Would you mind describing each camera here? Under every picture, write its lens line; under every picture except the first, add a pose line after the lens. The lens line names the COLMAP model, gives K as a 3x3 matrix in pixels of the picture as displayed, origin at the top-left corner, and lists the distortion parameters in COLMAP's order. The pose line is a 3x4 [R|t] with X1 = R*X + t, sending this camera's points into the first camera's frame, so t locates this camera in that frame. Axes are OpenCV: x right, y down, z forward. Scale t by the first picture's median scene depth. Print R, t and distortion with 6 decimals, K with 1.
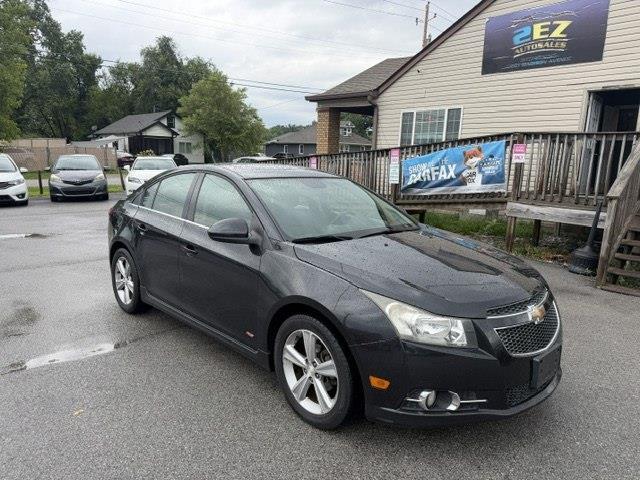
lens RADIAL K [[459.1, 0, 319.0], [0, 459.1, 241.2], [0, 0, 1]] dist [-0.002554, -0.001486]
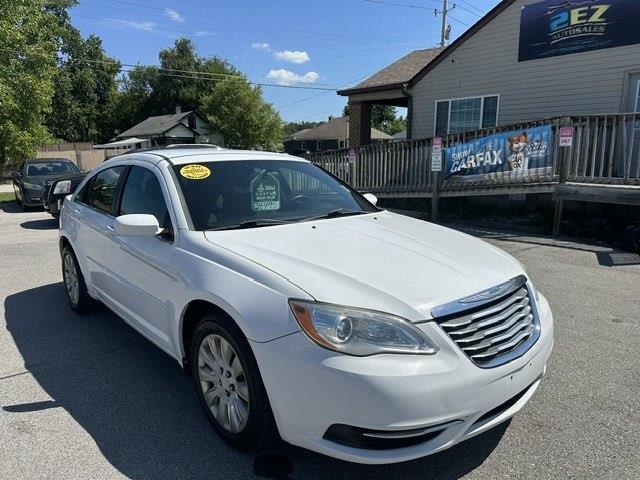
lens RADIAL K [[458.6, 0, 318.9], [0, 458.6, 238.0], [0, 0, 1]] dist [-0.003245, -0.001451]
pose [[0.999010, -0.029003, -0.033736, -0.066306], [0.029086, 0.999575, 0.001993, 0.012618], [0.033664, -0.002973, 0.999429, -0.031005]]
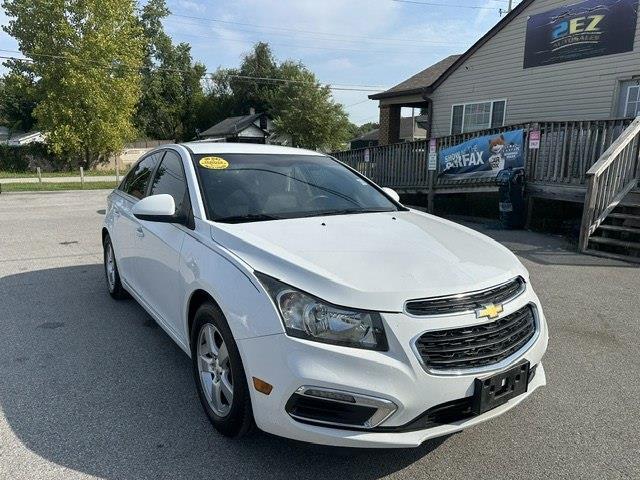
lens RADIAL K [[456.7, 0, 316.9], [0, 456.7, 244.5], [0, 0, 1]] dist [-0.007184, -0.003511]
pose [[0.979465, 0.018916, -0.200723, 0.107254], [-0.015961, 0.999739, 0.016331, 0.042197], [0.200980, -0.012792, 0.979512, -0.158418]]
